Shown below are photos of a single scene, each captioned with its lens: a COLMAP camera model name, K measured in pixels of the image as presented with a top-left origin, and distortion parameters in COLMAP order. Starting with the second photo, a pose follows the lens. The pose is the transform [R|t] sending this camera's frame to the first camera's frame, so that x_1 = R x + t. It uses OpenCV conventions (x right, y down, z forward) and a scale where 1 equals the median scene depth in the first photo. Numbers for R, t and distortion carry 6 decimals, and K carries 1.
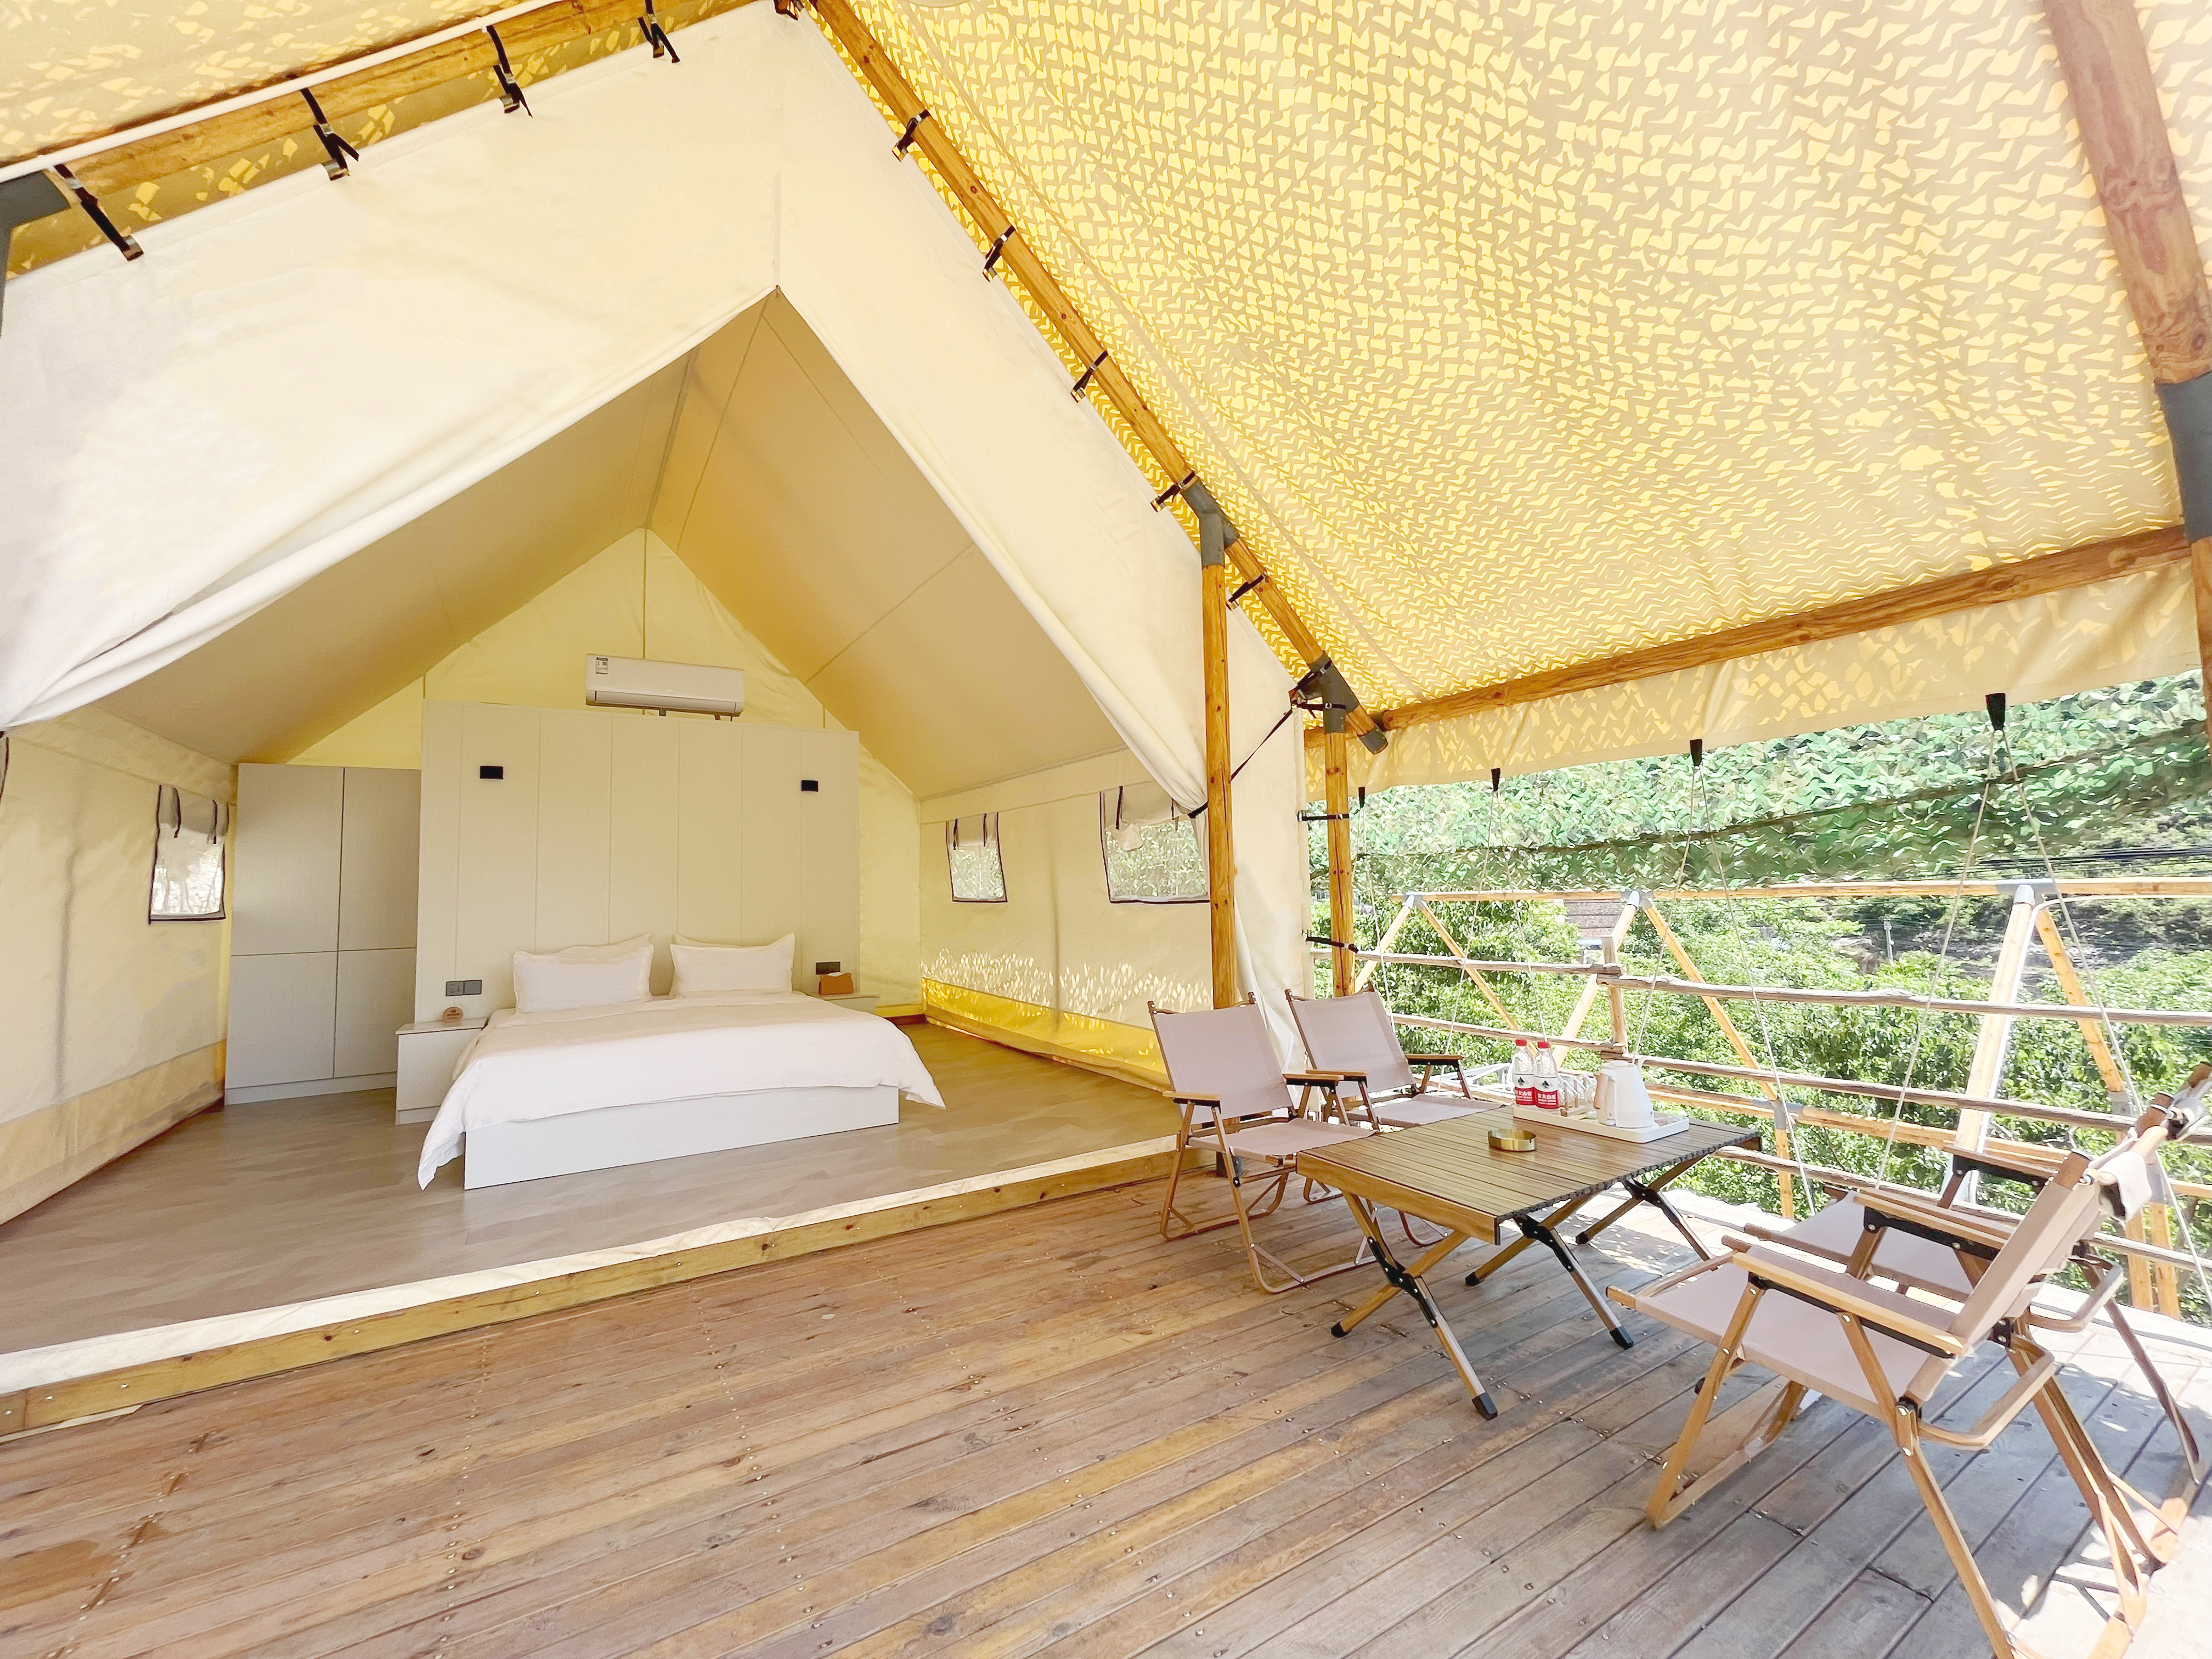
lens RADIAL K [[875.6, 0, 1106.0], [0, 875.6, 829.5], [0, 0, 1]] dist [-0.007640, -0.000626]
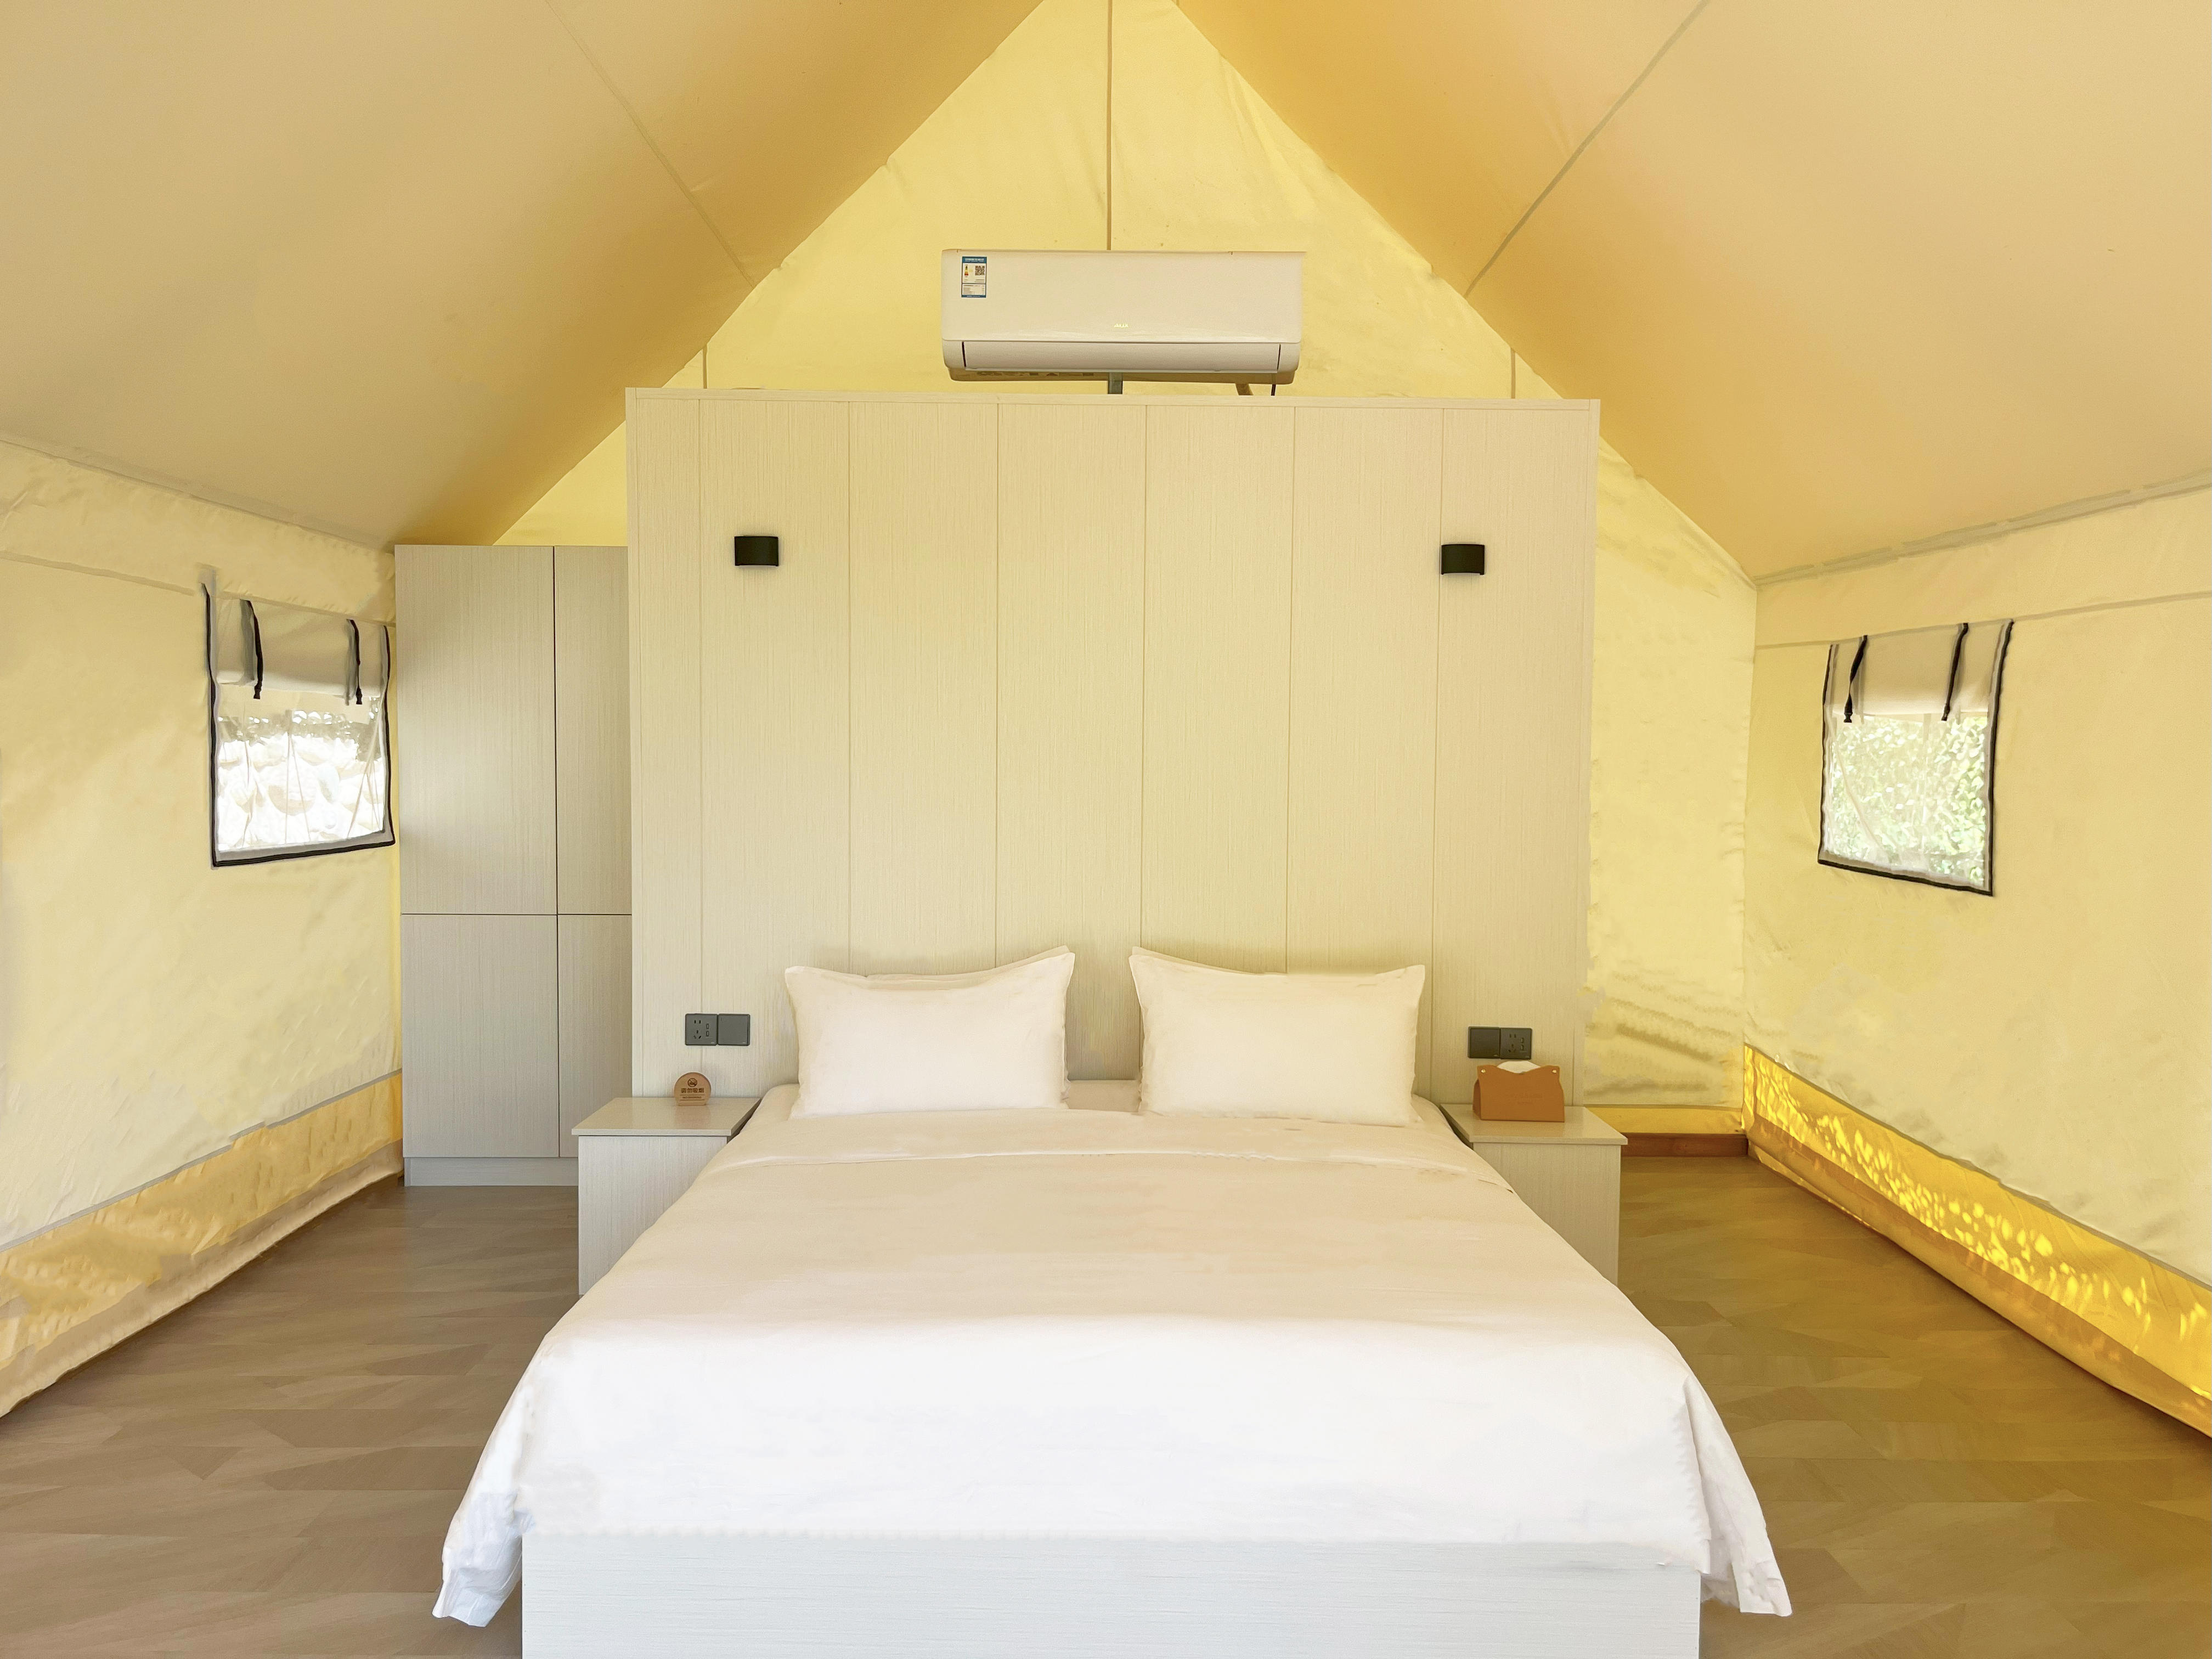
lens RADIAL K [[1665.4, 0, 1109.1], [0, 1665.4, 837.7], [0, 0, 1]] dist [0.006673, 0.000614]
pose [[0.849487, 0.061037, -0.524068, -0.114402], [0.005416, 0.992225, 0.124343, -0.027332], [0.527582, -0.108466, 0.842551, 0.400159]]
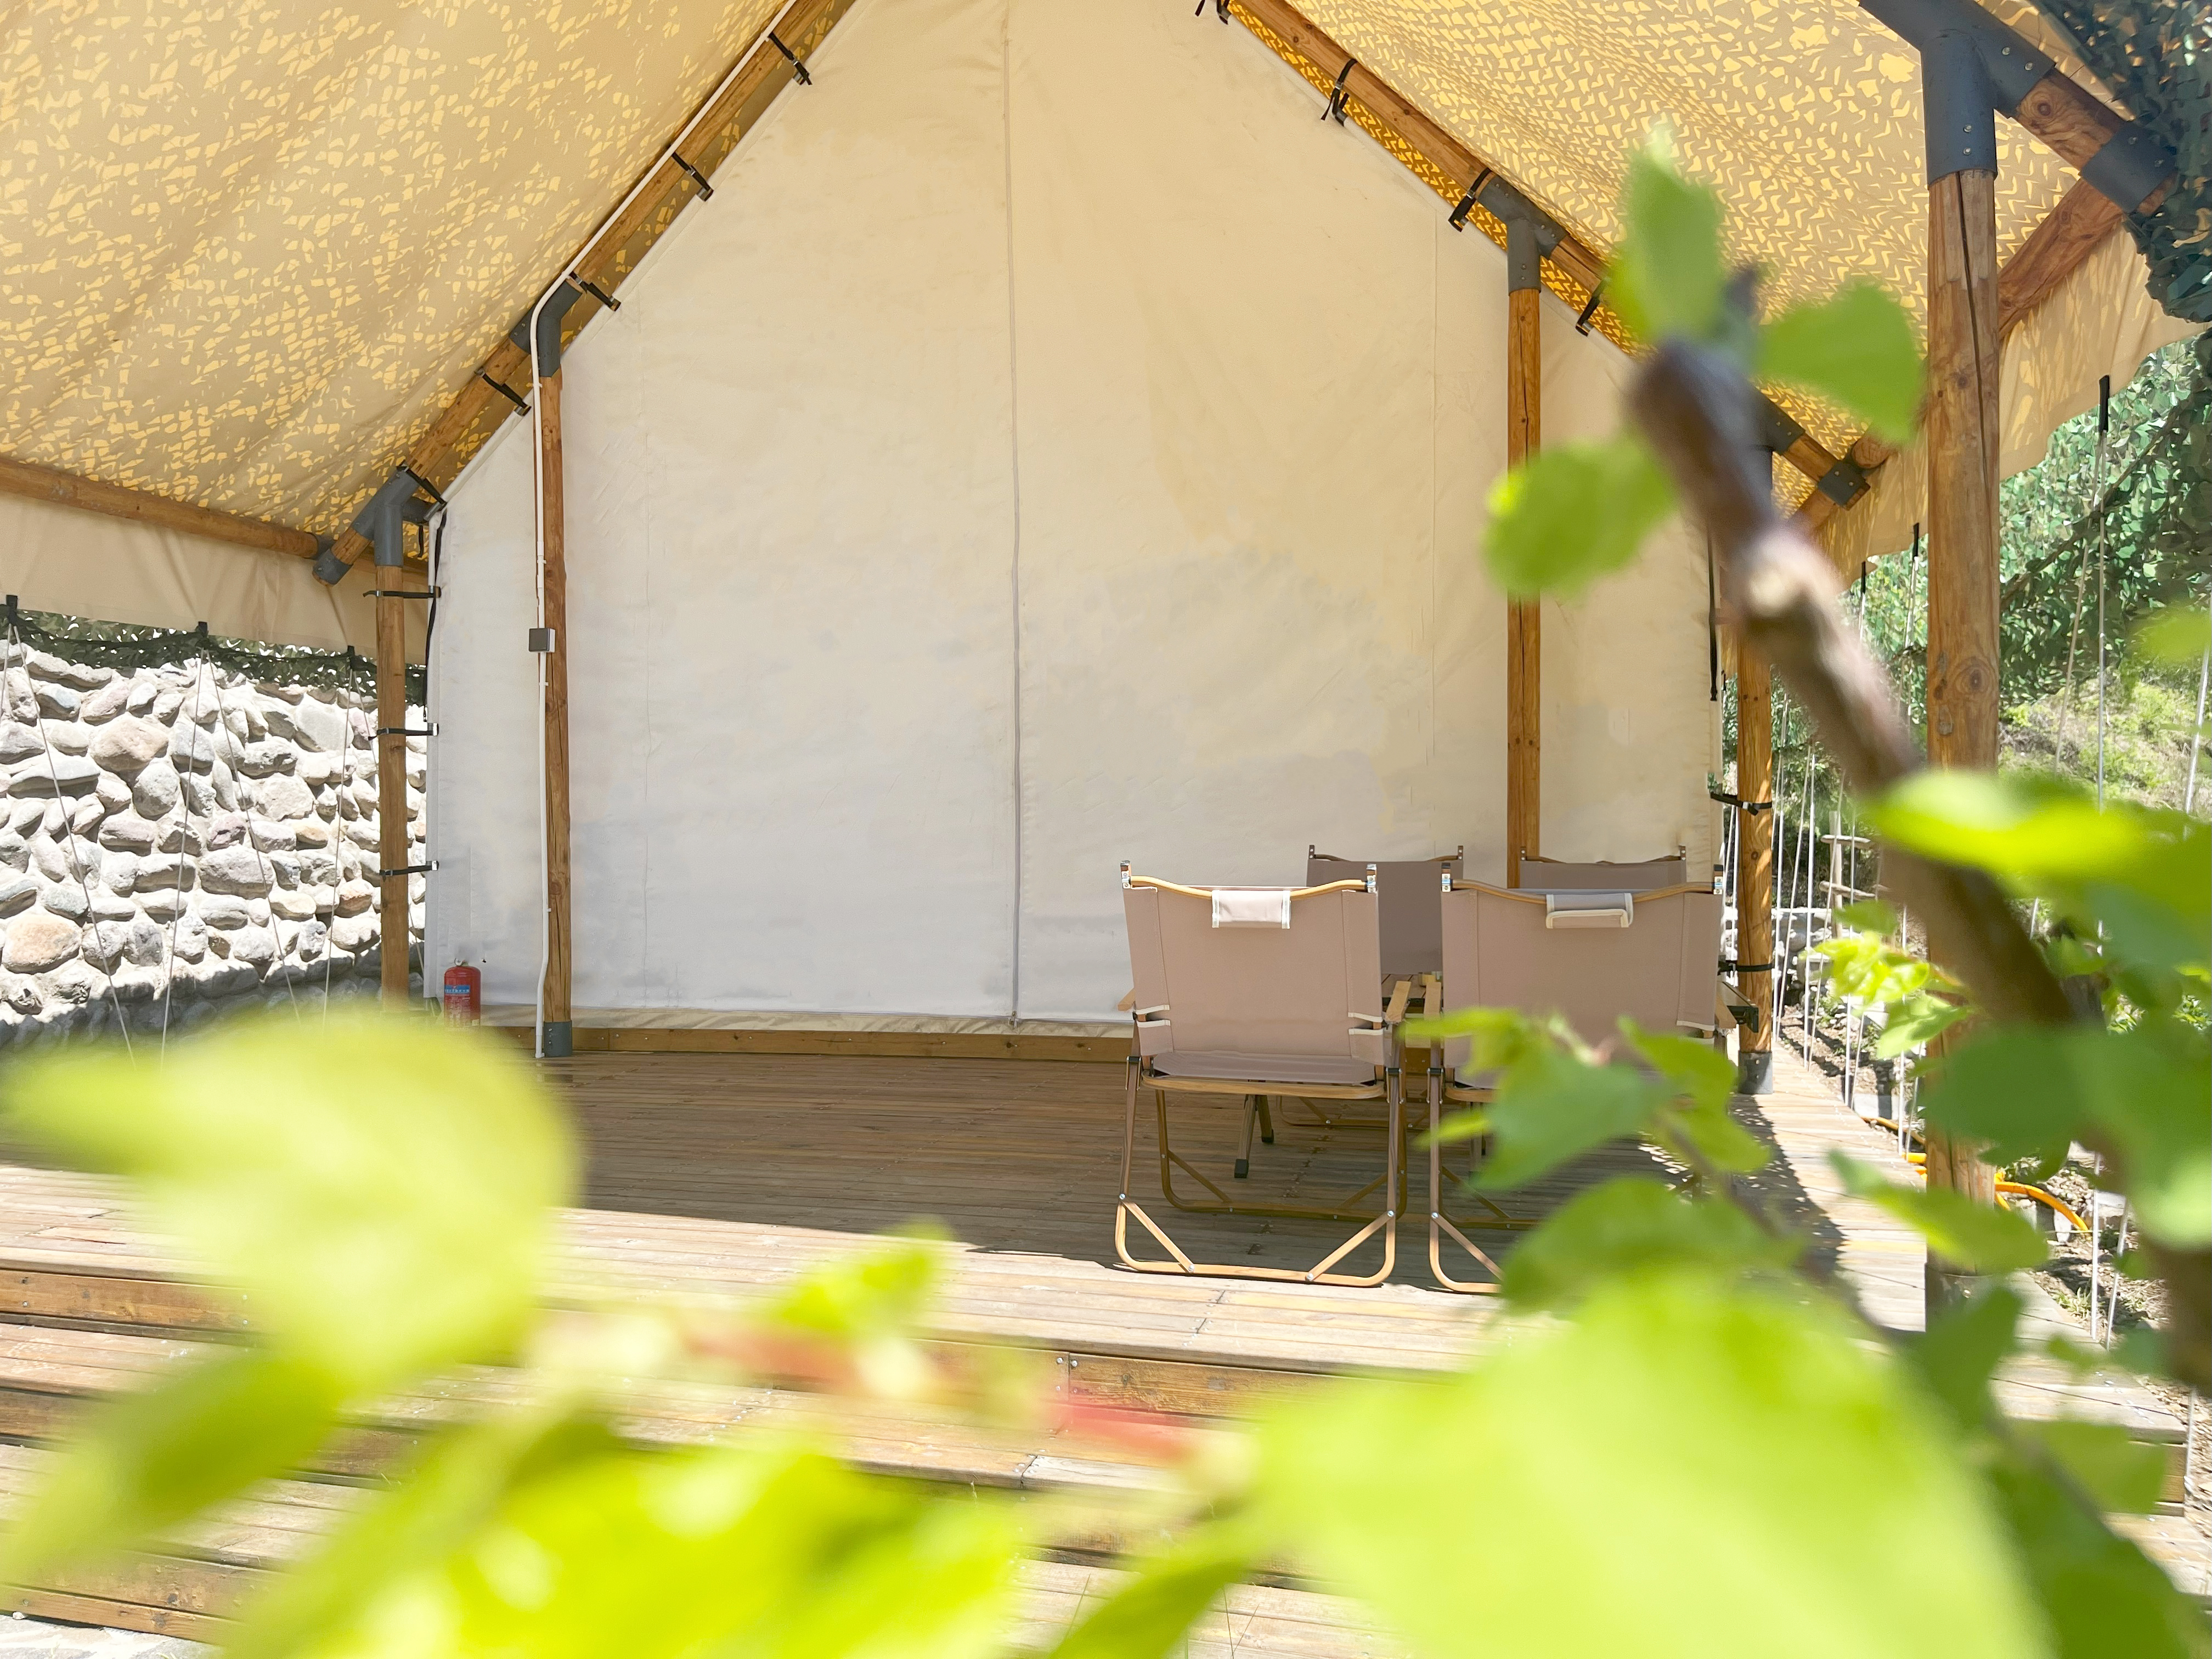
lens RADIAL K [[1665.4, 0, 1109.1], [0, 1665.4, 837.7], [0, 0, 1]] dist [0.006673, 0.000614]
pose [[0.699077, 0.026284, -0.714563, 0.678302], [0.047183, 0.995450, 0.082777, 0.020748], [0.713488, -0.091583, 0.694657, -0.207898]]
